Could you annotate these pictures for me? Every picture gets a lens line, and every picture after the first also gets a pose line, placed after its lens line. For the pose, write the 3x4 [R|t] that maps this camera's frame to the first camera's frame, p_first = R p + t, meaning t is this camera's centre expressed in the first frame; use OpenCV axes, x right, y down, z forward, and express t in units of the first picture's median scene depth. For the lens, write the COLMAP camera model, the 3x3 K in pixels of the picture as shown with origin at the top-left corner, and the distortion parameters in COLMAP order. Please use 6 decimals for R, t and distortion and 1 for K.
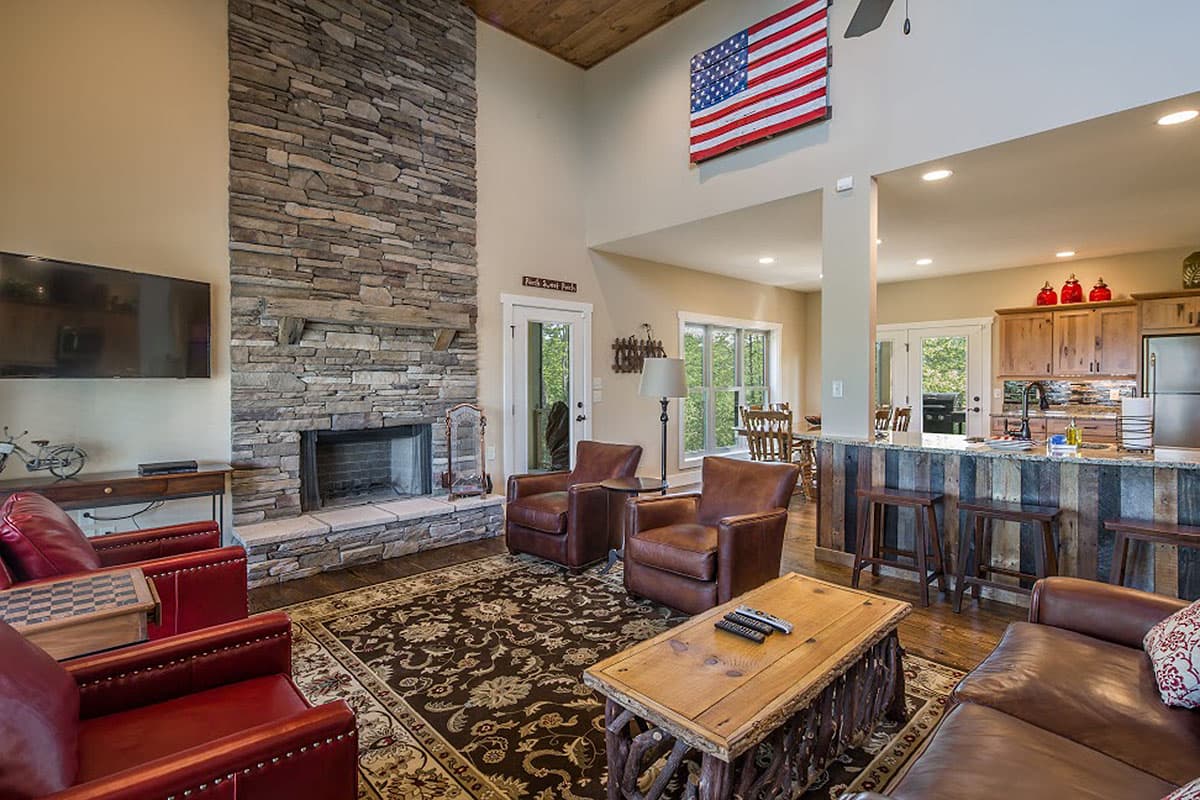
lens RADIAL K [[580.5, 0, 592.5], [0, 580.5, 390.2], [0, 0, 1]] dist [0.007265, -0.005479]
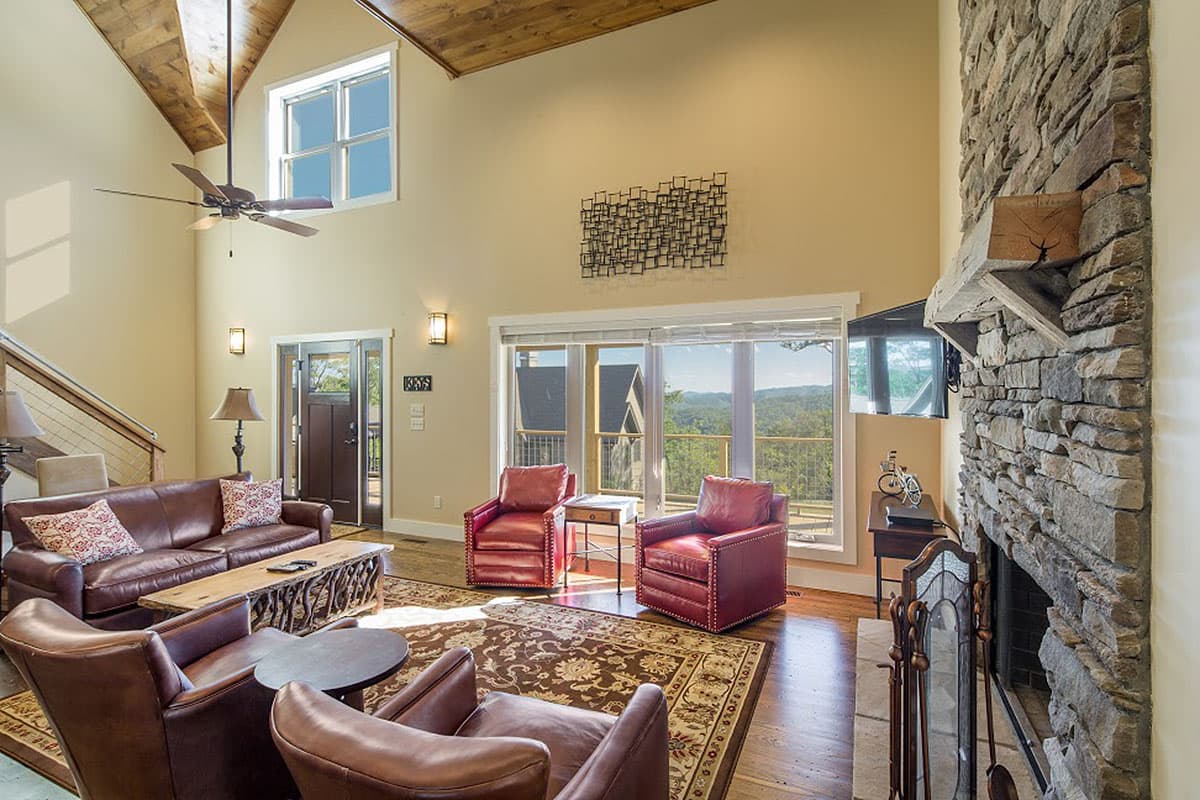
lens RADIAL K [[580.5, 0, 592.5], [0, 580.5, 390.2], [0, 0, 1]] dist [0.007265, -0.005479]
pose [[-0.925651, 0.006731, -0.378319, 0.045683], [0.001917, 0.999912, 0.013101, -0.056720], [0.378374, 0.011402, -0.925583, 1.267603]]
